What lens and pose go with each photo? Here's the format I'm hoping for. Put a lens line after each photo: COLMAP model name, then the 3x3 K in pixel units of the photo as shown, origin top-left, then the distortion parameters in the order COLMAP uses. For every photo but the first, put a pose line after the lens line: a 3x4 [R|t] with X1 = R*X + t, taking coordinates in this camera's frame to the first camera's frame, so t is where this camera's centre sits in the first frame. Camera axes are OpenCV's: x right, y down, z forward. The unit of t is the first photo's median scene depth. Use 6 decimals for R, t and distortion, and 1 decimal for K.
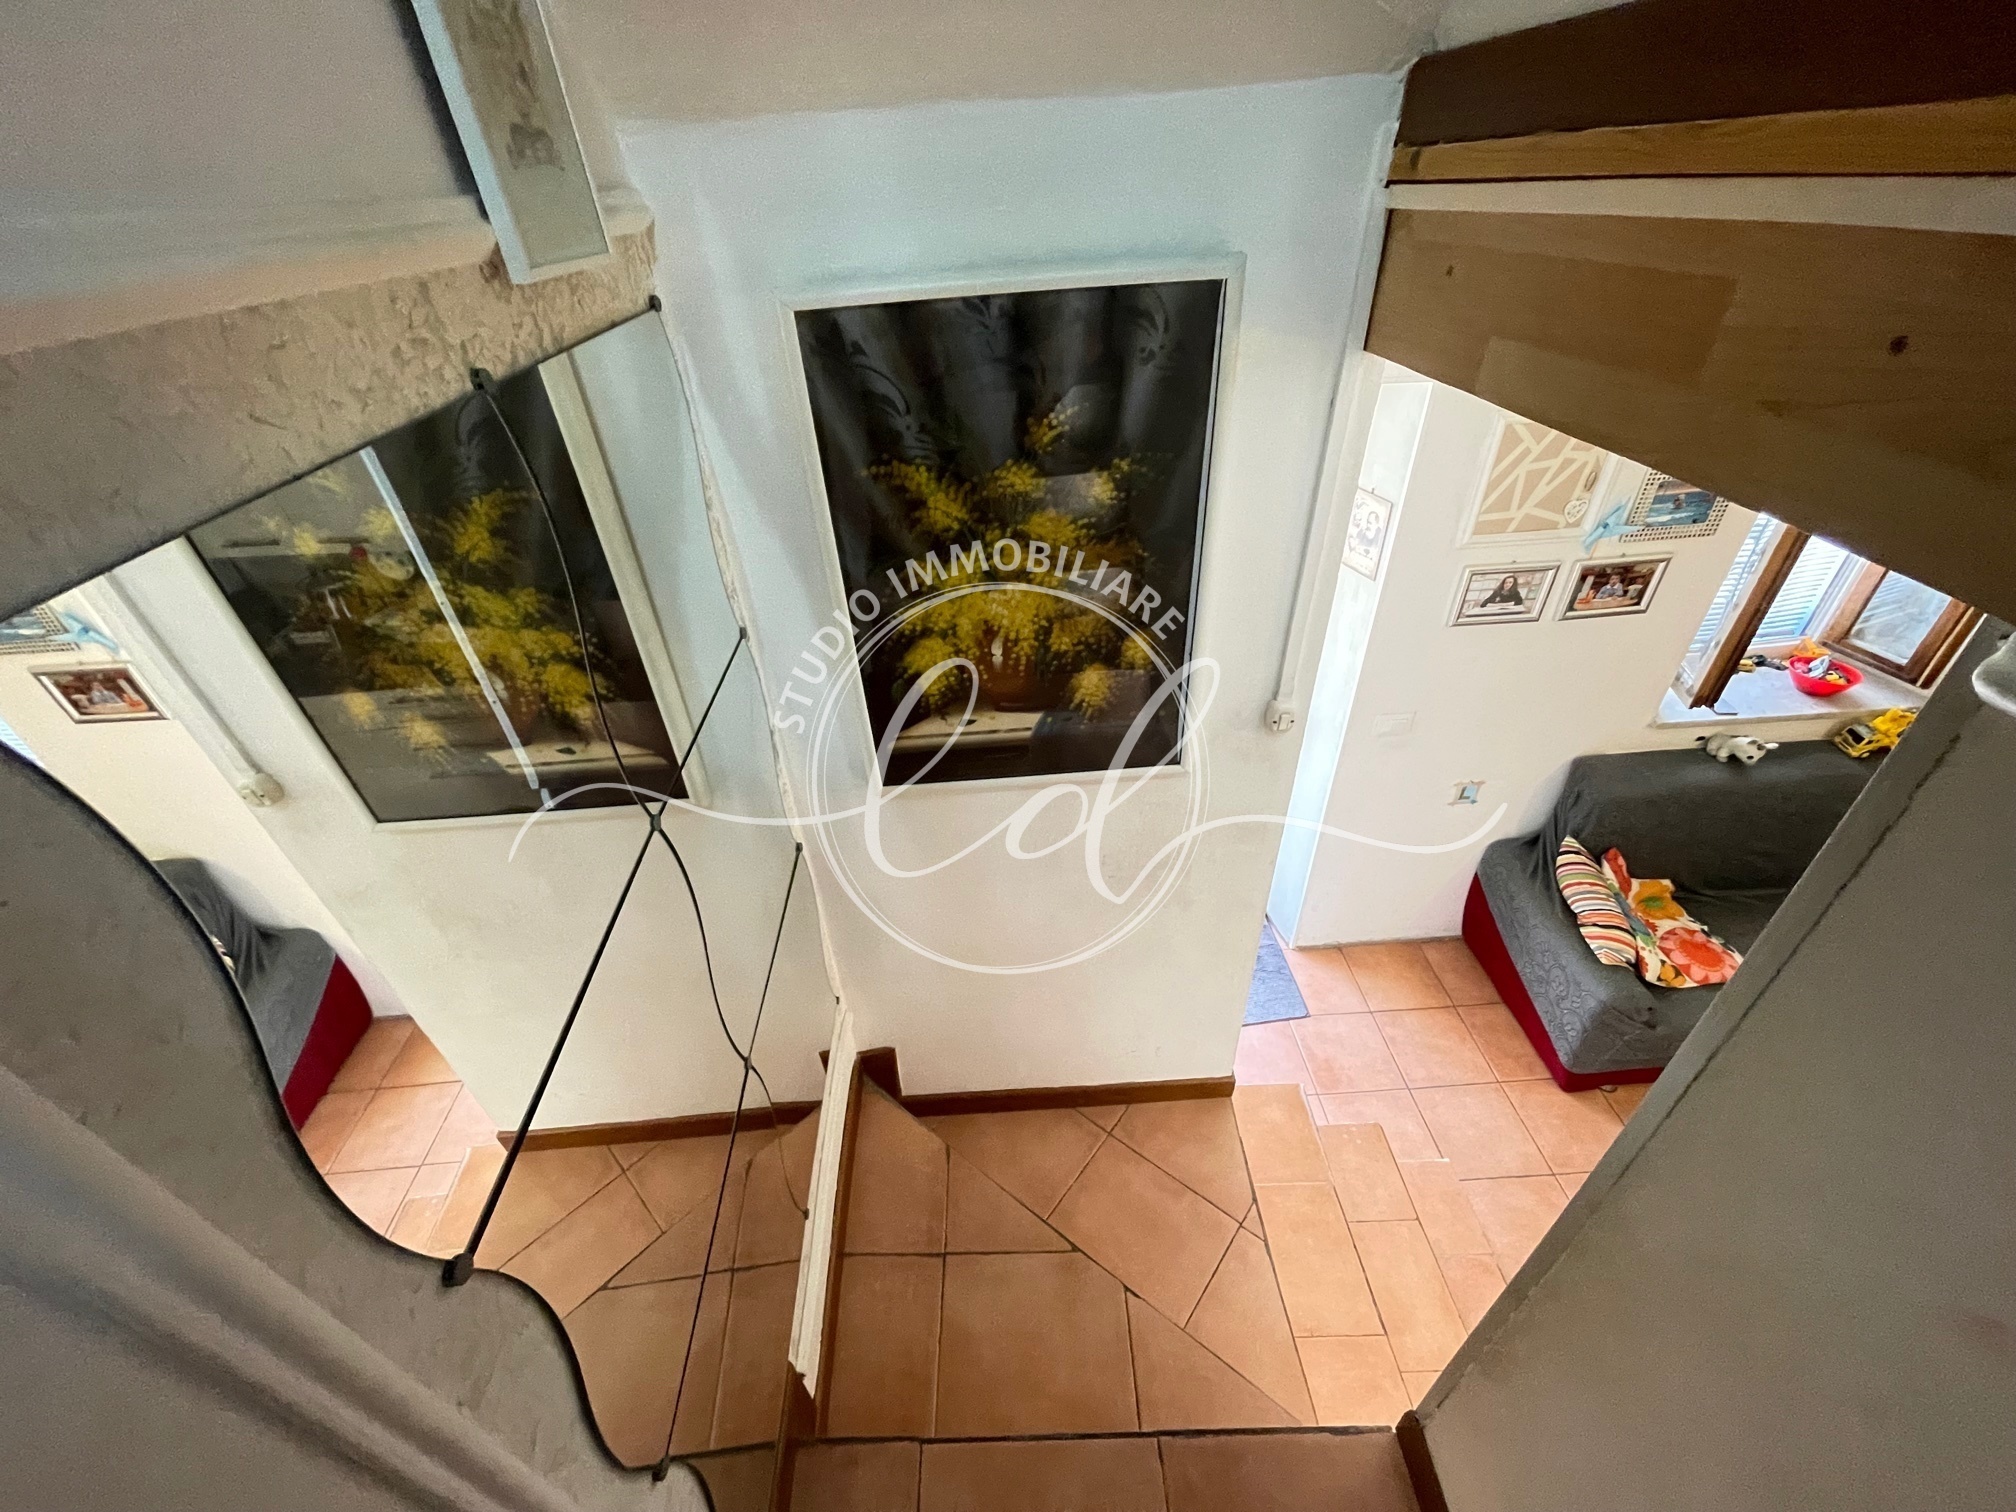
lens RADIAL K [[817.5, 0, 994.0], [0, 817.5, 763.5], [0, 0, 1]] dist [-0.003076, 0.001879]
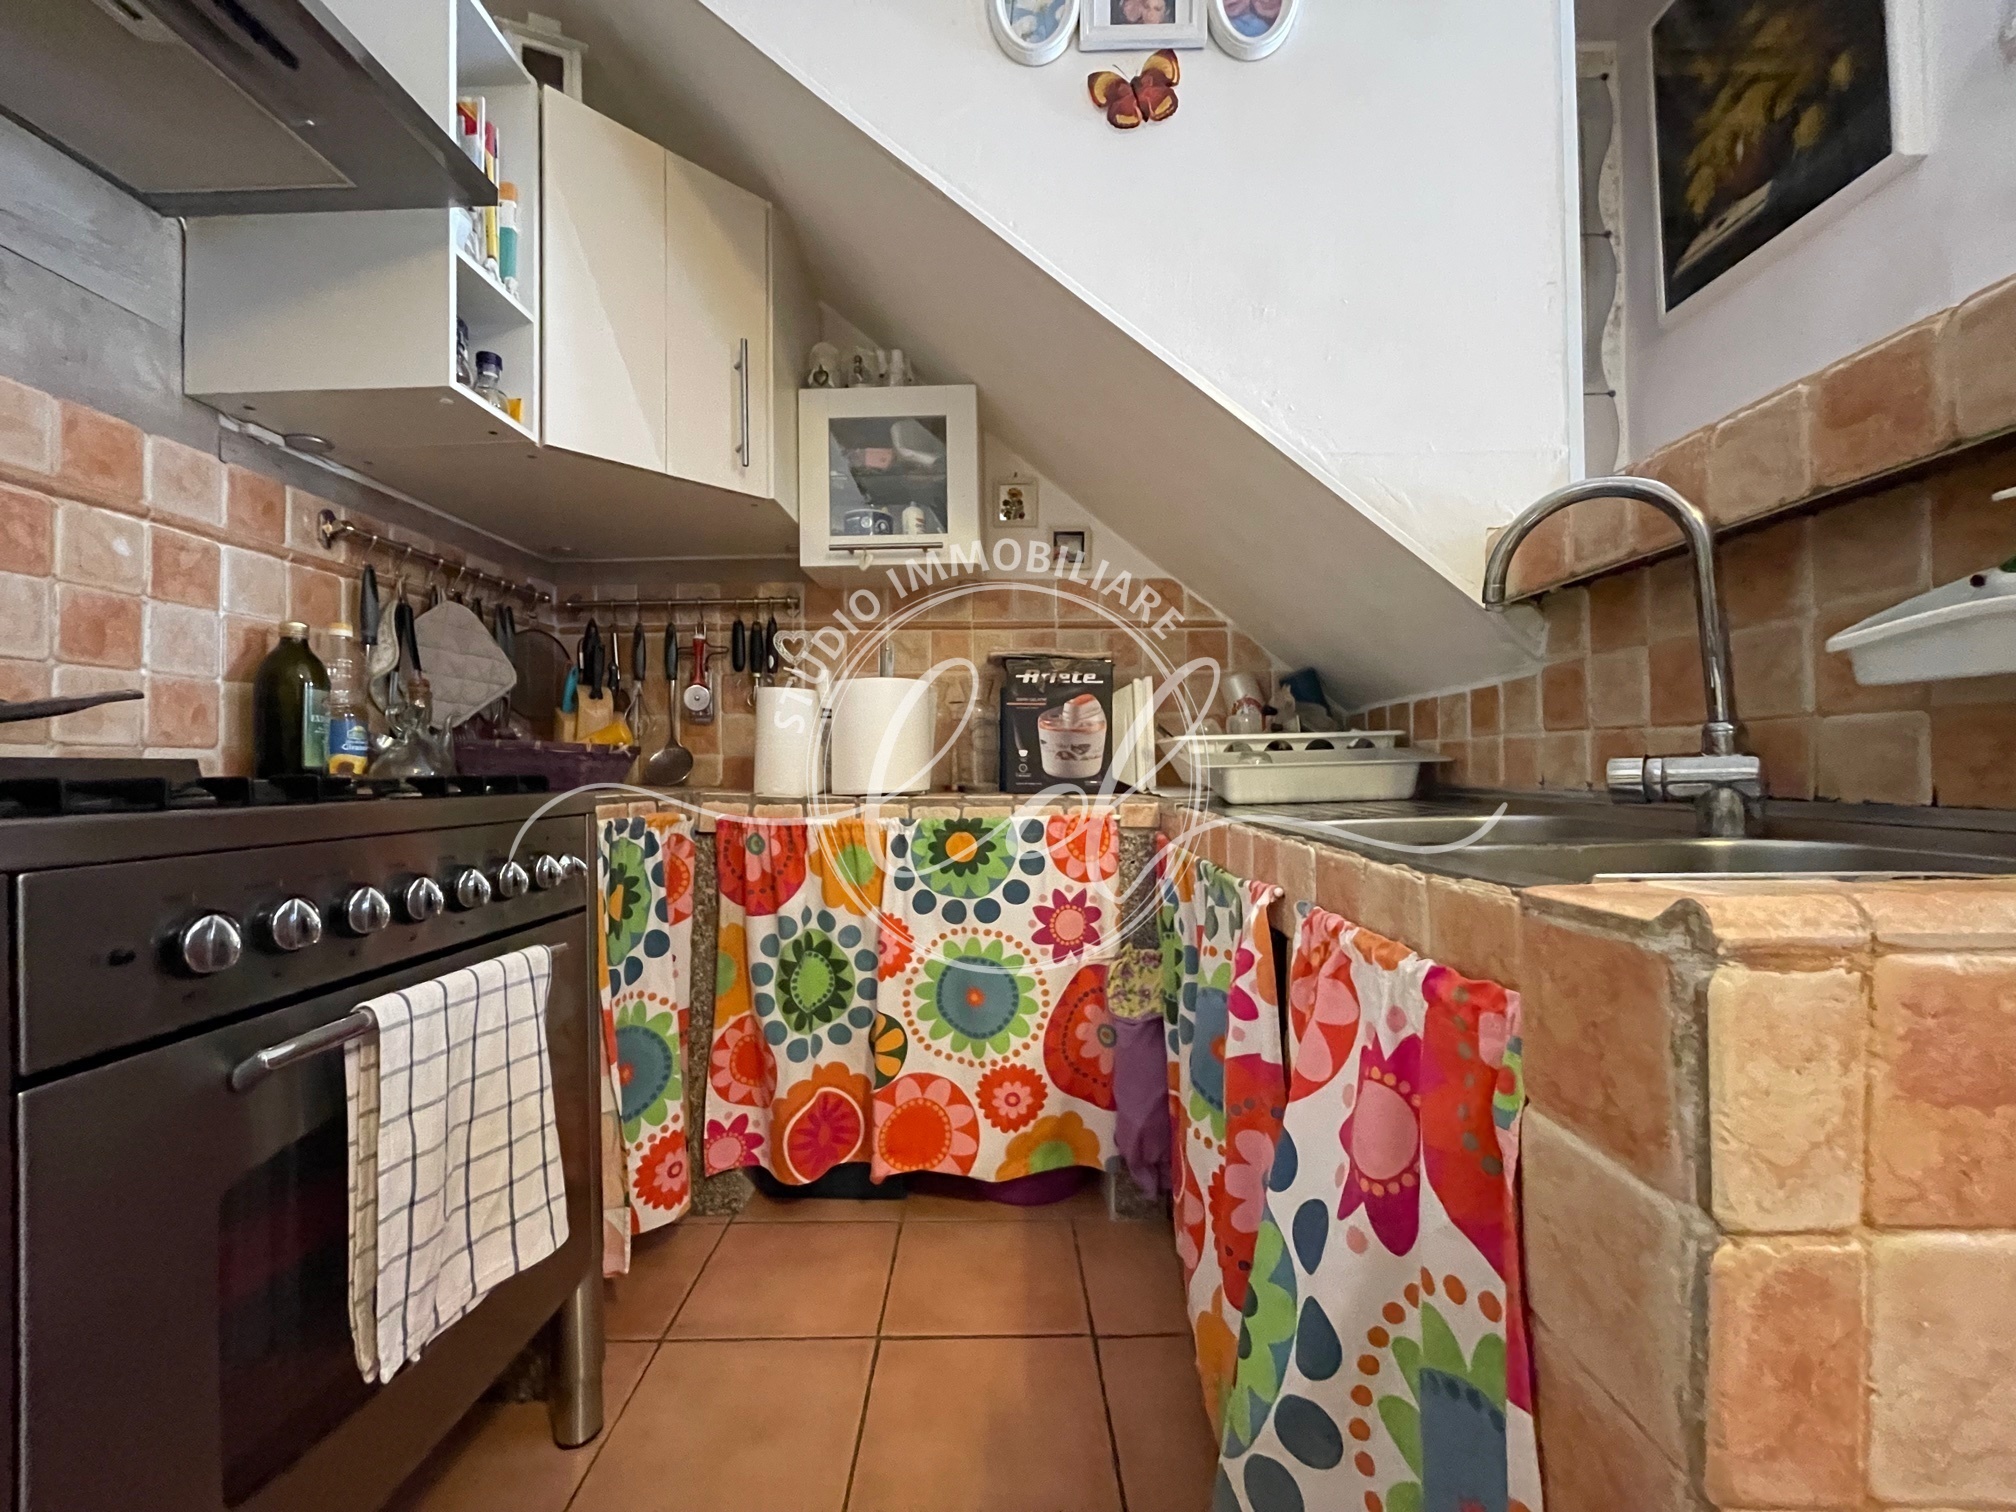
lens RADIAL K [[817.5, 0, 1005.1], [0, 817.5, 763.9], [0, 0, 1]] dist [-0.003076, 0.001879]
pose [[-0.035351, 0.035696, -0.998737, 0.719709], [-0.586353, 0.808533, 0.049652, 0.672032], [0.809284, 0.587367, -0.007652, 0.286173]]
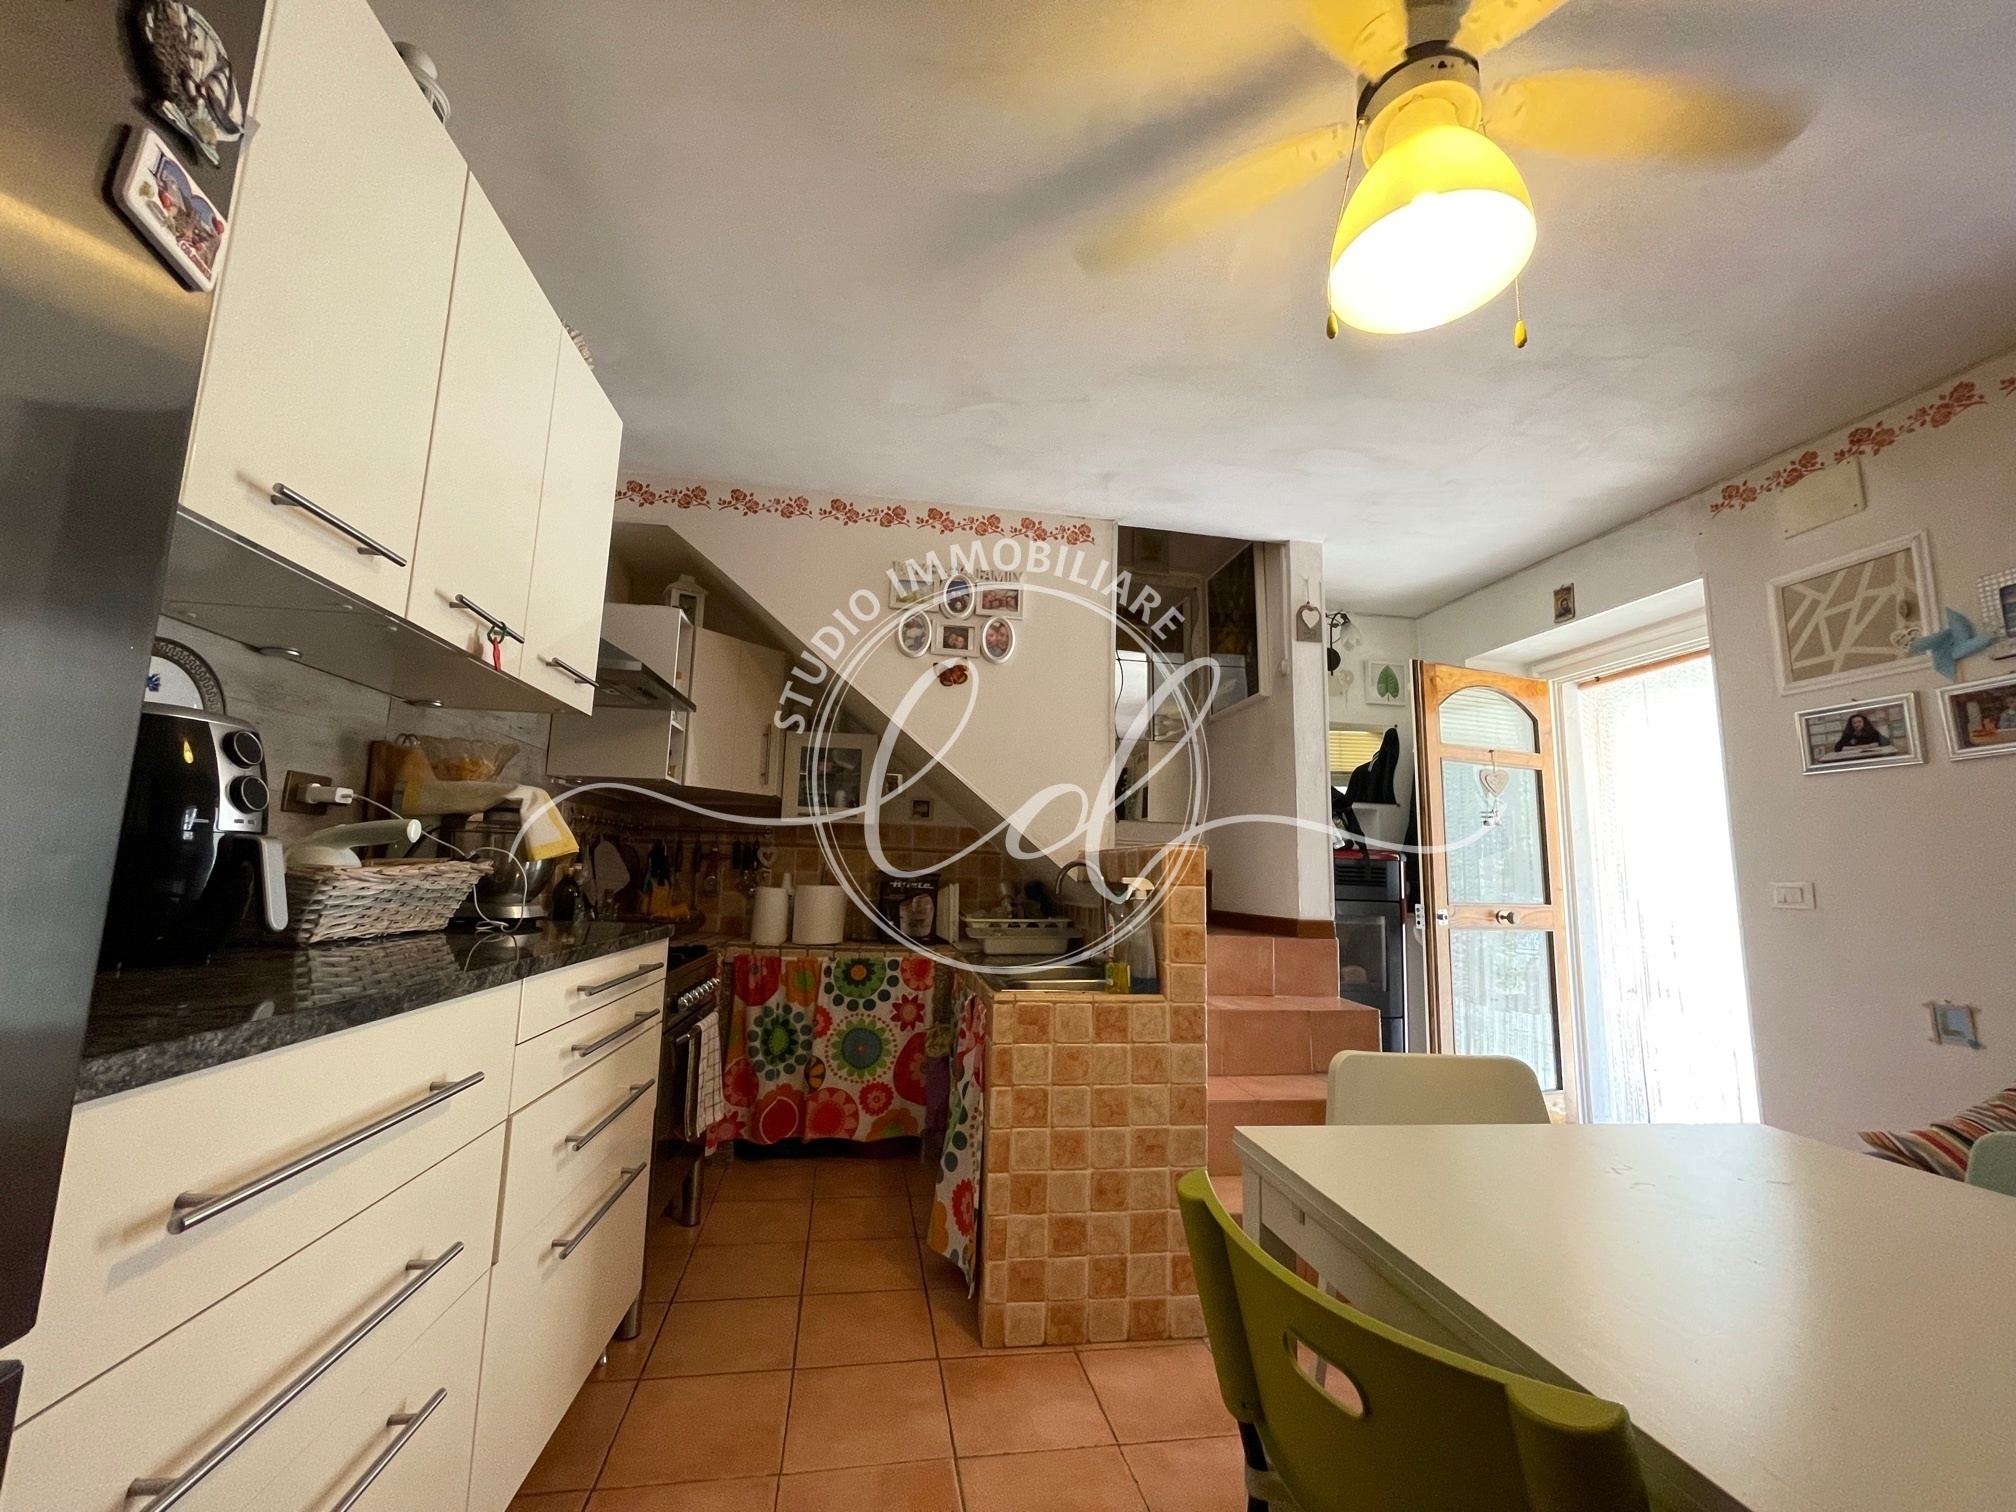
lens RADIAL K [[817.5, 0, 1005.9], [0, 817.5, 754.2], [0, 0, 1]] dist [-0.003076, 0.001879]
pose [[0.130522, -0.100846, -0.986303, 1.428254], [-0.616135, 0.771139, -0.160382, 0.573121], [0.776750, 0.628630, 0.038516, 0.206742]]
